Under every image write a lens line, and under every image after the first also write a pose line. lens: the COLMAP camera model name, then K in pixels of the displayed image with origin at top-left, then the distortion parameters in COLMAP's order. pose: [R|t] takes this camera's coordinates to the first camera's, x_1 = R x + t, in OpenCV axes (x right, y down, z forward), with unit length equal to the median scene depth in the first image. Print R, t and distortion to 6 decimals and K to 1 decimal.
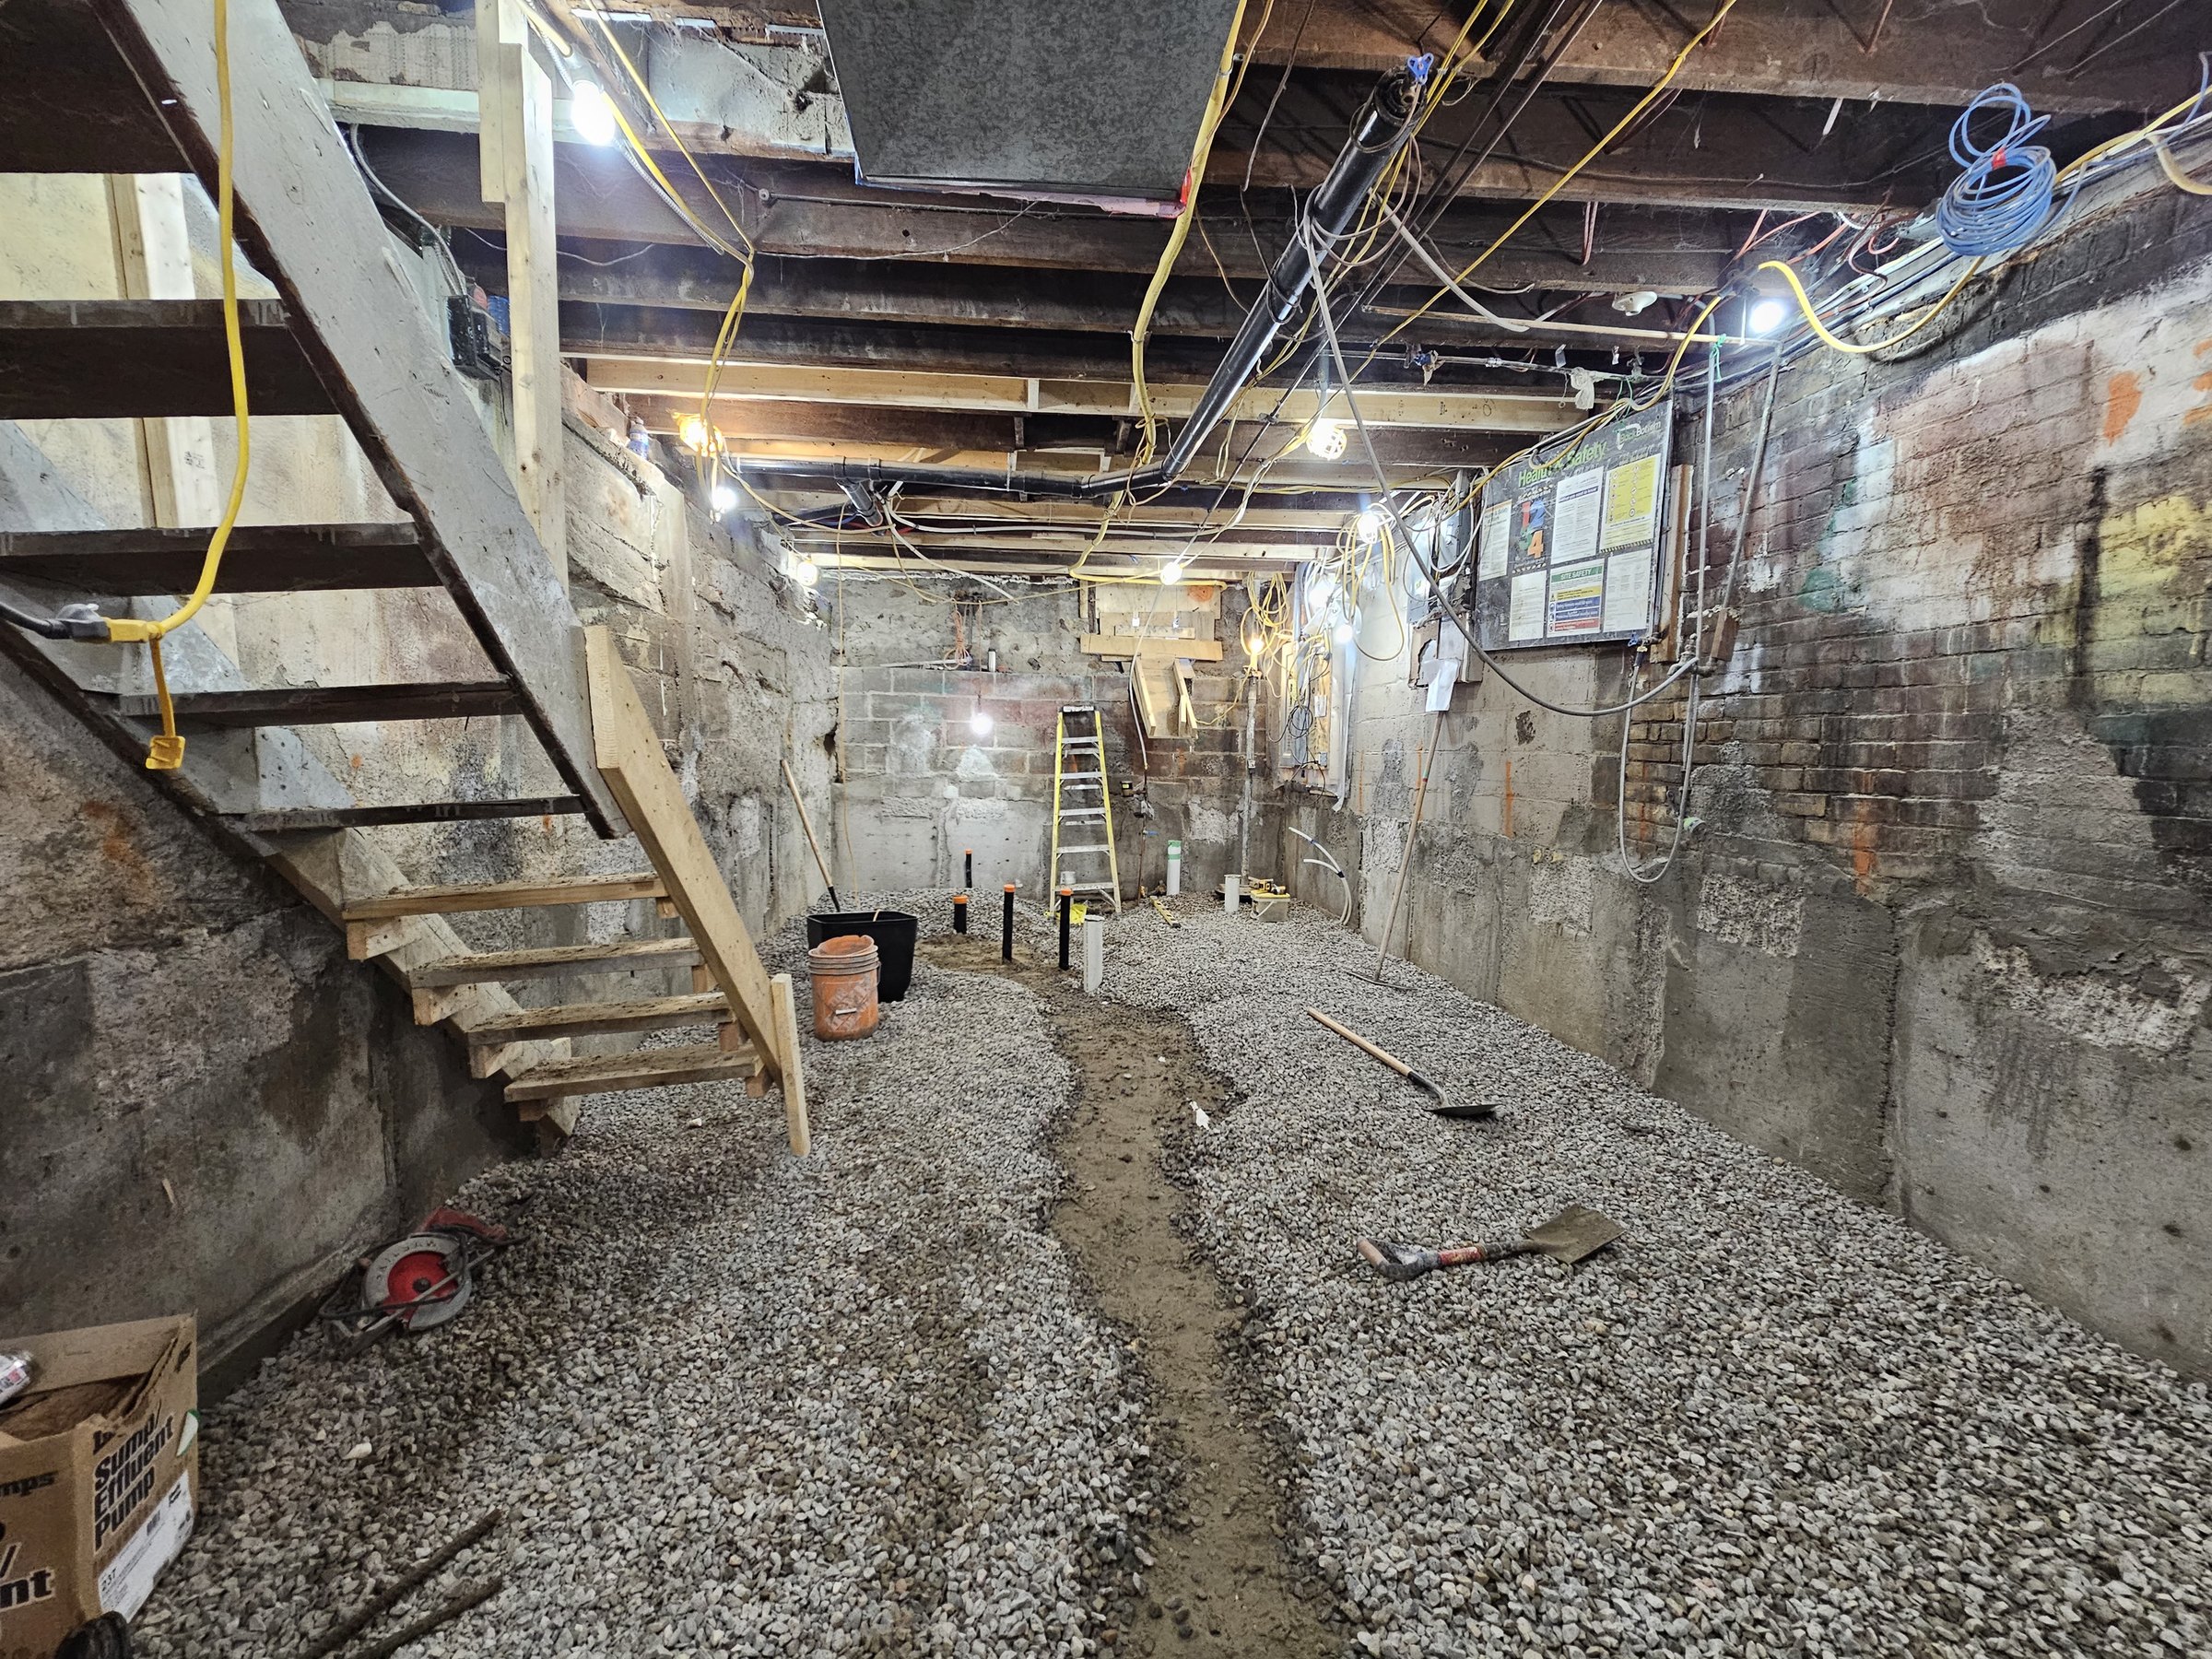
lens RADIAL K [[907.5, 0, 1098.9], [0, 907.5, 839.4], [0, 0, 1]] dist [-0.002542, 0.000362]
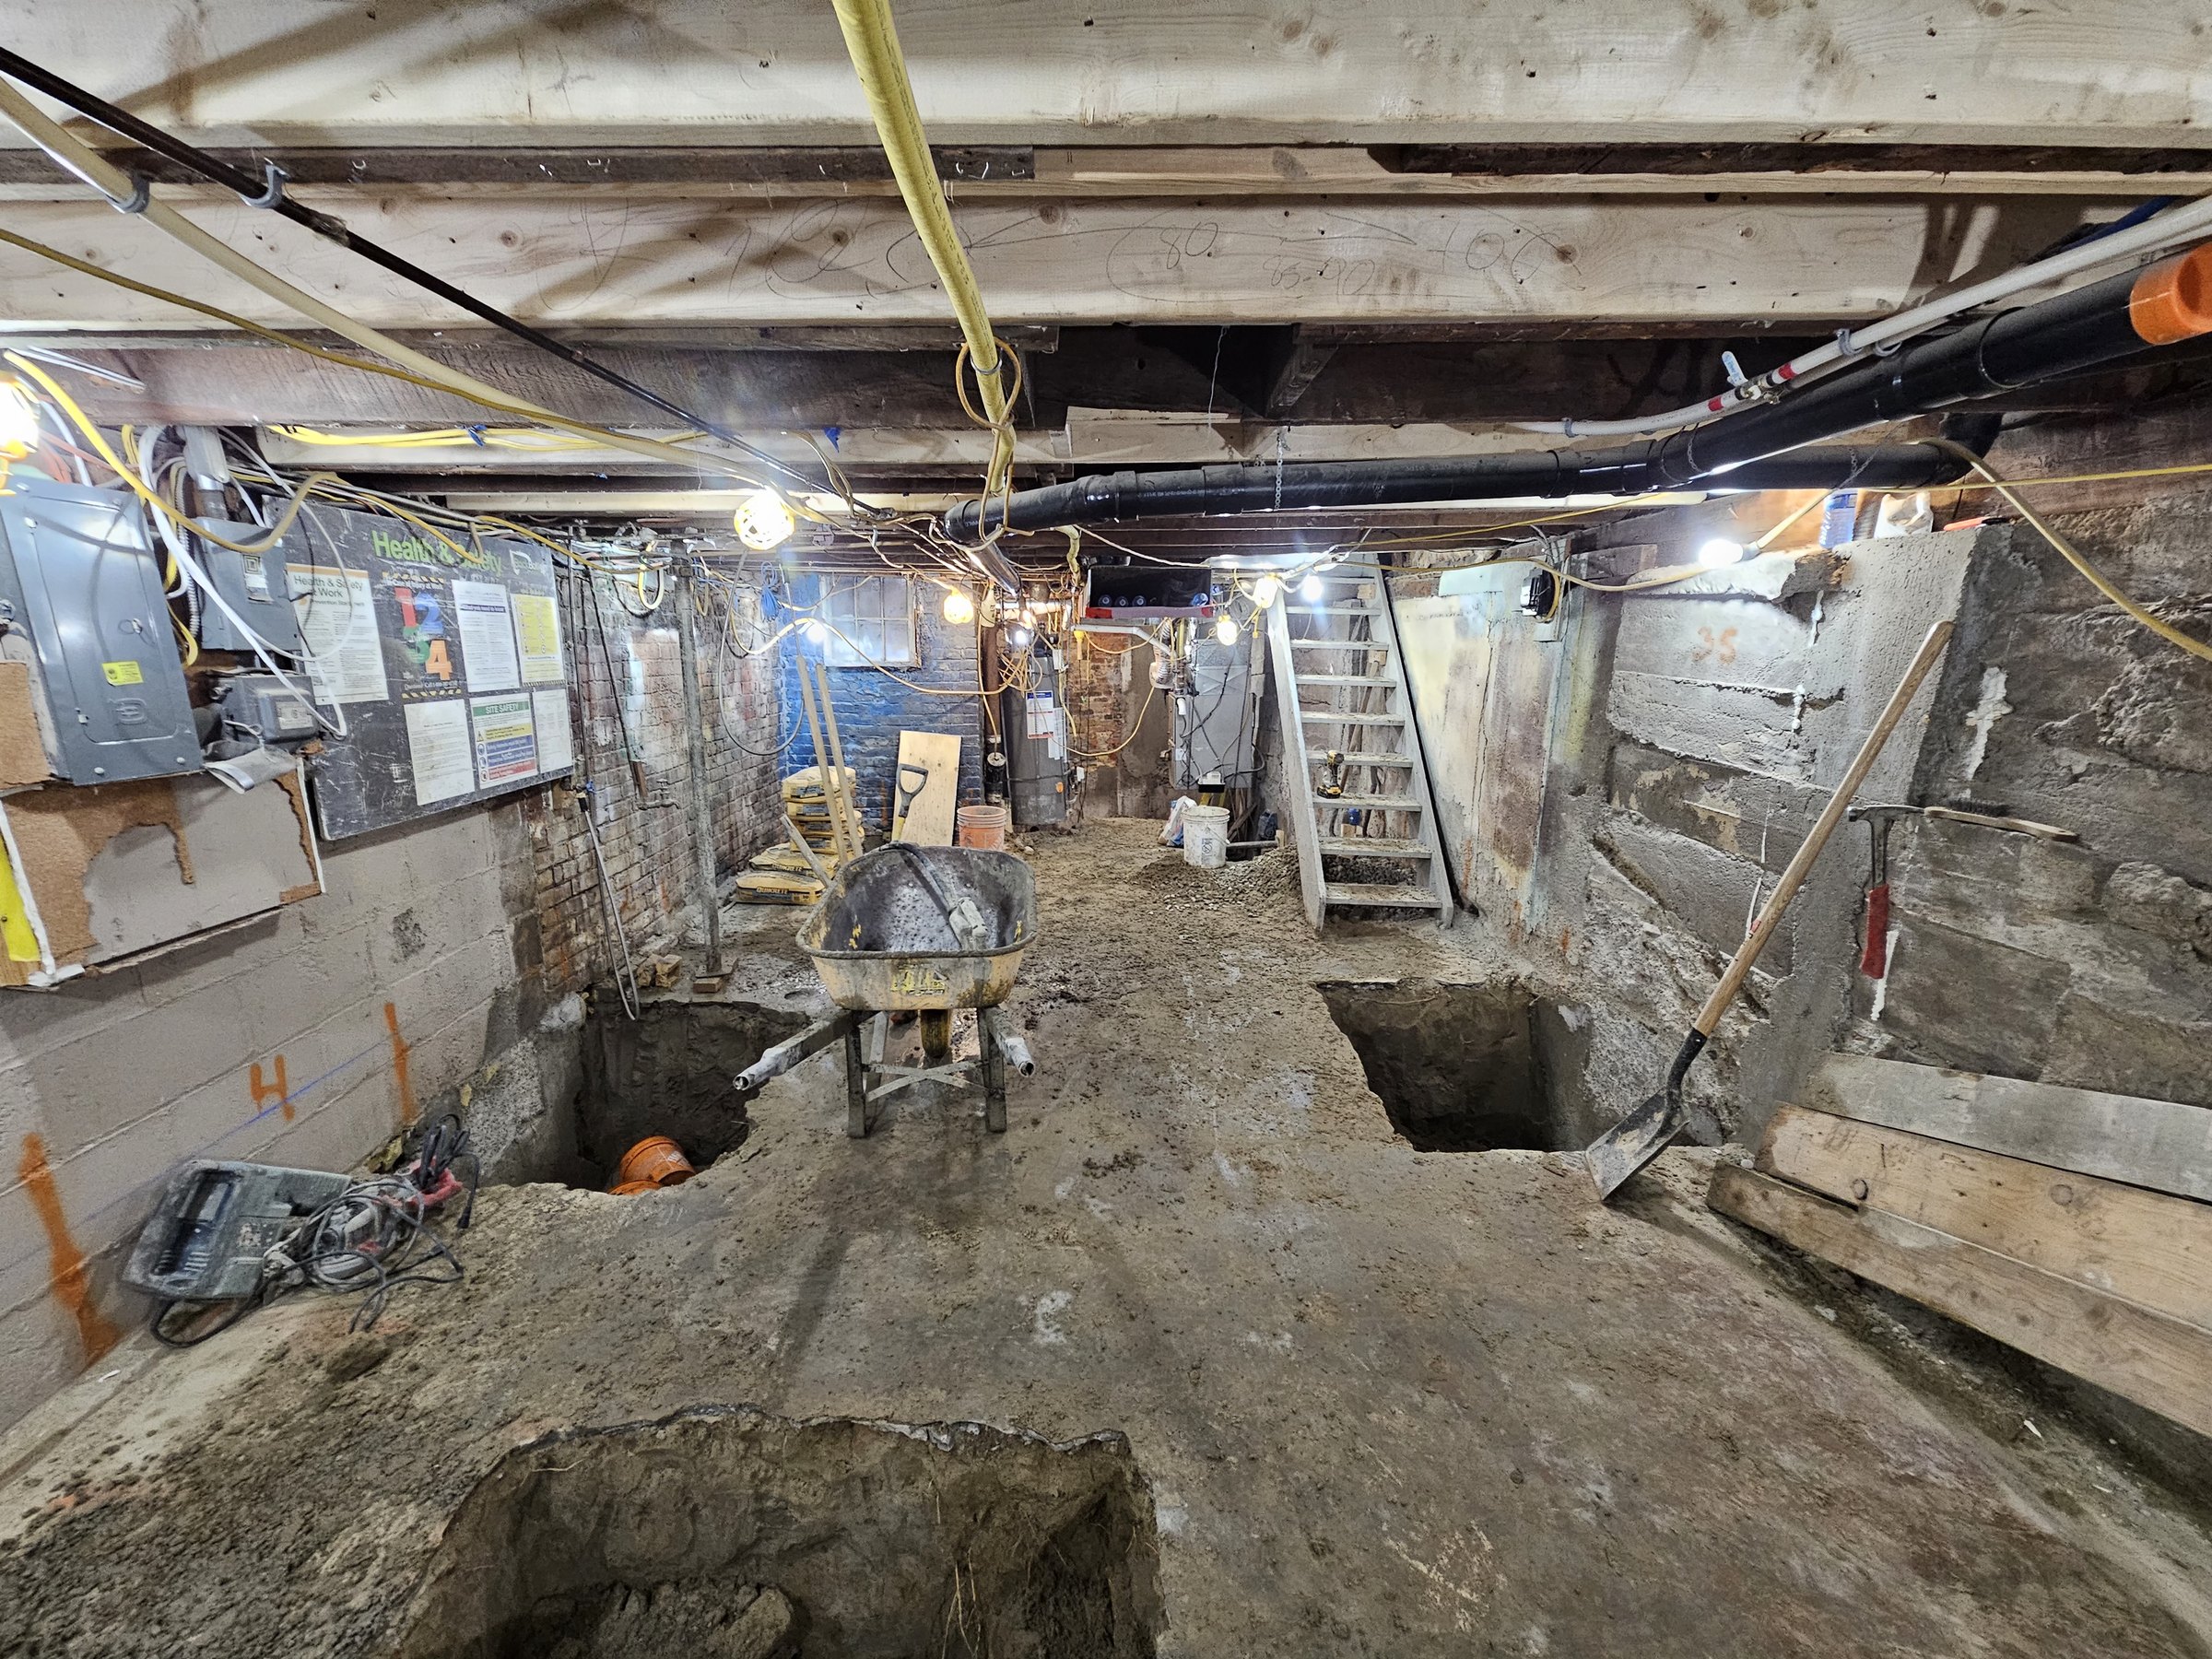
lens RADIAL K [[902.1, 0, 1099.1], [0, 902.1, 853.0], [0, 0, 1]] dist [-0.002296, -0.000344]
pose [[-0.997651, -0.018645, 0.065912, -0.077793], [0.004087, 0.944323, 0.328995, -0.613526], [-0.068376, 0.328492, -0.942029, 2.476434]]
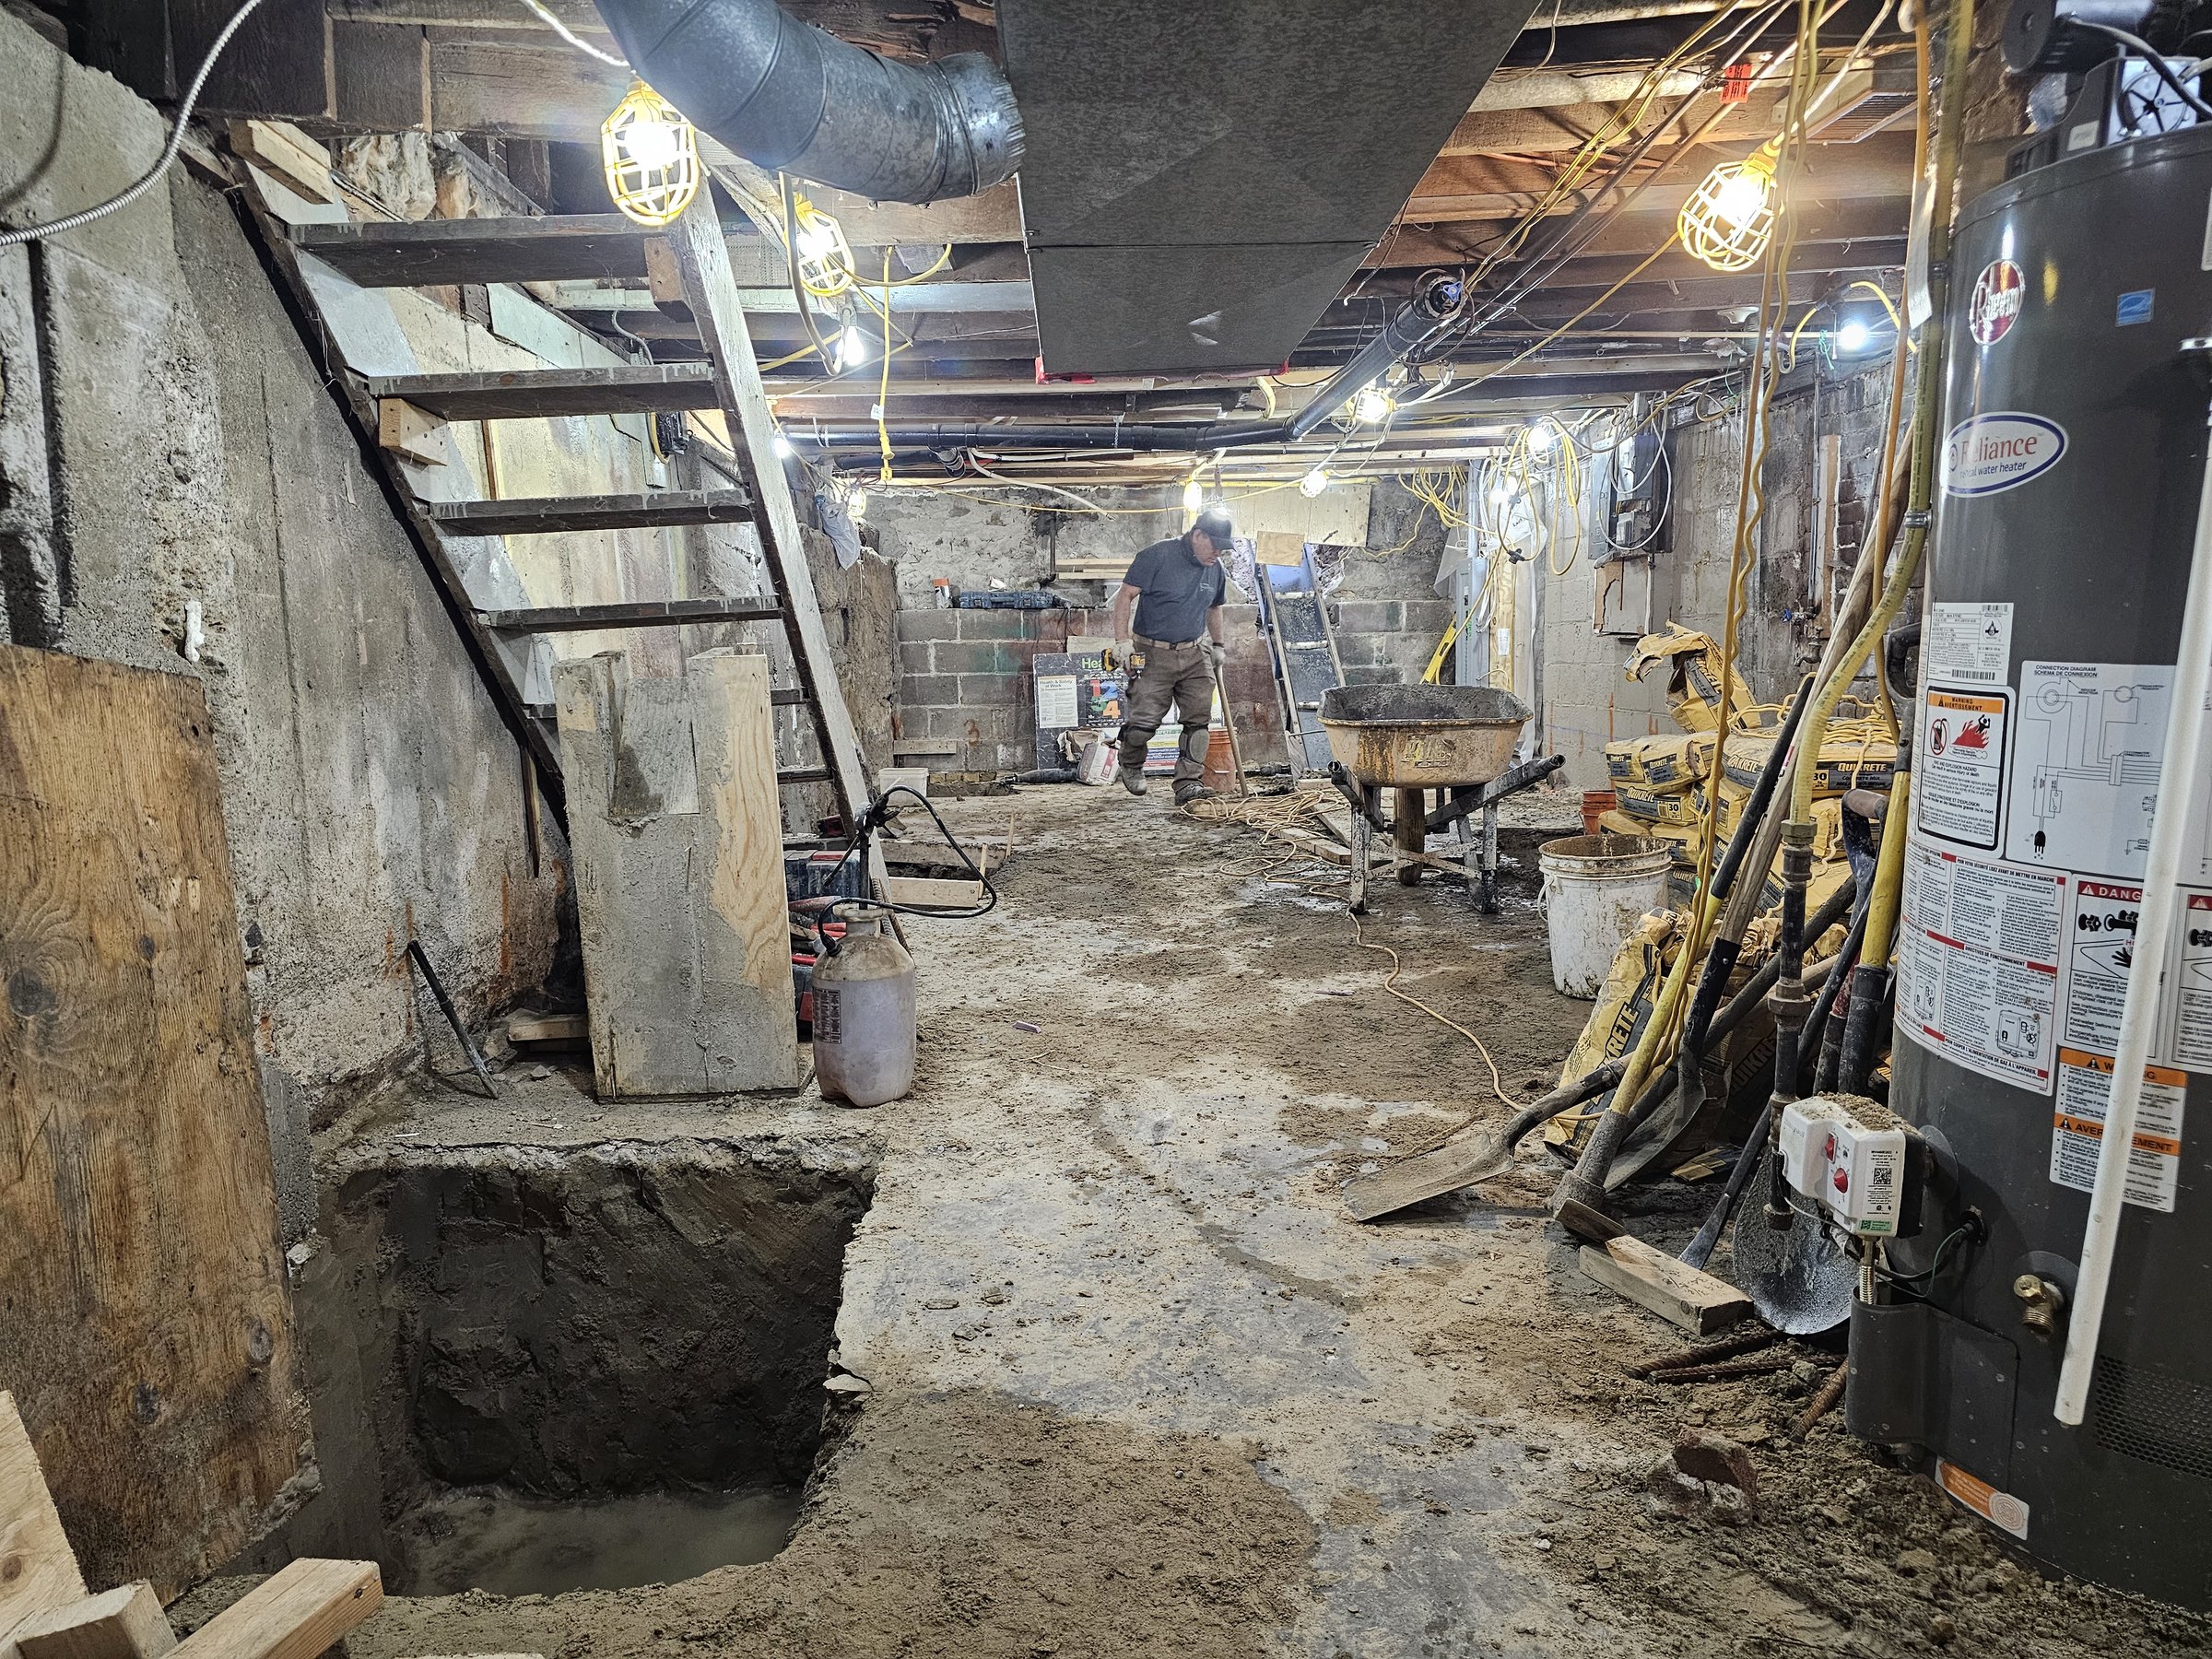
lens RADIAL K [[1471.6, 0, 1105.8], [0, 1471.6, 820.4], [0, 0, 1]] dist [0.067658, -0.056078]
pose [[0.996655, -0.026136, -0.077427, -0.007745], [0.027817, 0.999399, 0.020706, -0.075095], [0.076839, -0.022791, 0.996783, -0.801097]]
